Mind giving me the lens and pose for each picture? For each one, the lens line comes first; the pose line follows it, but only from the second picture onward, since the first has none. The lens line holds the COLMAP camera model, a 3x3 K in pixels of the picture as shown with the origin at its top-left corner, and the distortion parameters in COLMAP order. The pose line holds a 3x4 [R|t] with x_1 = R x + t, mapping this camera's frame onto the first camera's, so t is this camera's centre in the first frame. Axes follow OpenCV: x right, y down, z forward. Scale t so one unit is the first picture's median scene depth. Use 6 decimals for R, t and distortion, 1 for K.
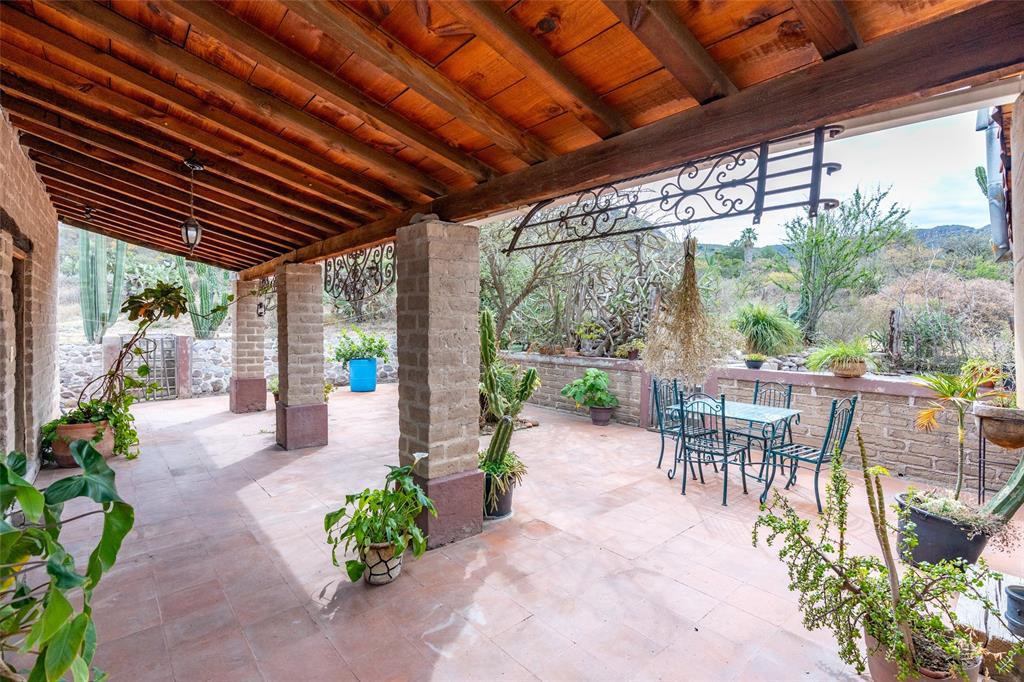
lens RADIAL K [[479.0, 0, 509.4], [0, 479.0, 340.8], [0, 0, 1]] dist [-0.005963, 0.001557]
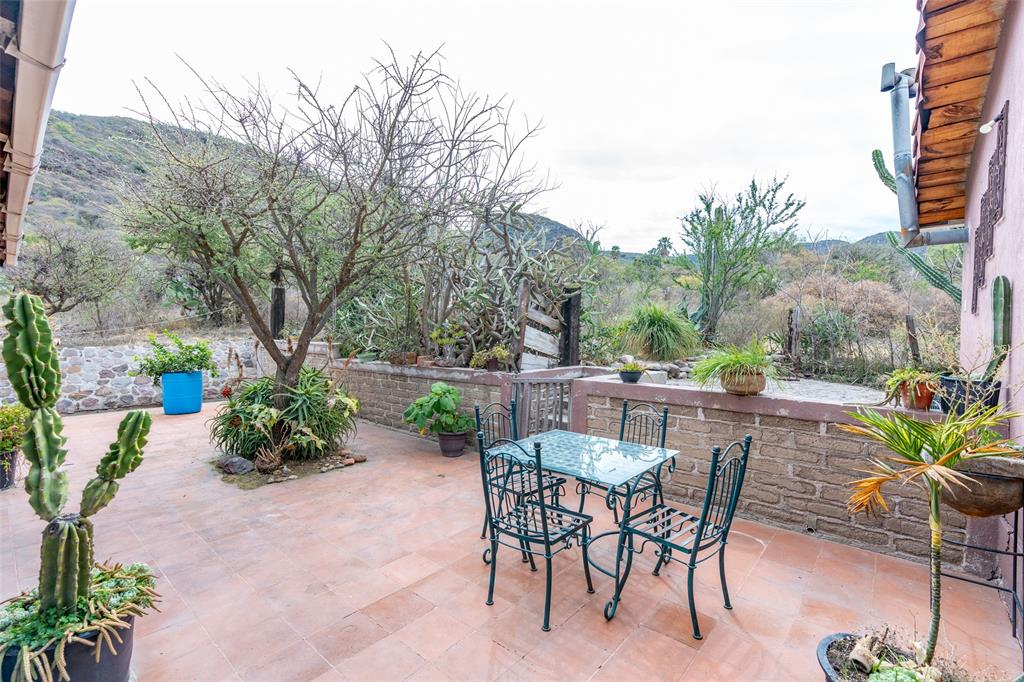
lens RADIAL K [[461.4, 0, 513.1], [0, 461.4, 339.1], [0, 0, 1]] dist [-0.011805, 0.004515]
pose [[0.990356, -0.009533, 0.138219, 0.188134], [0.011019, 0.999889, -0.009990, -0.004046], [-0.138108, 0.011417, 0.990351, 0.248882]]
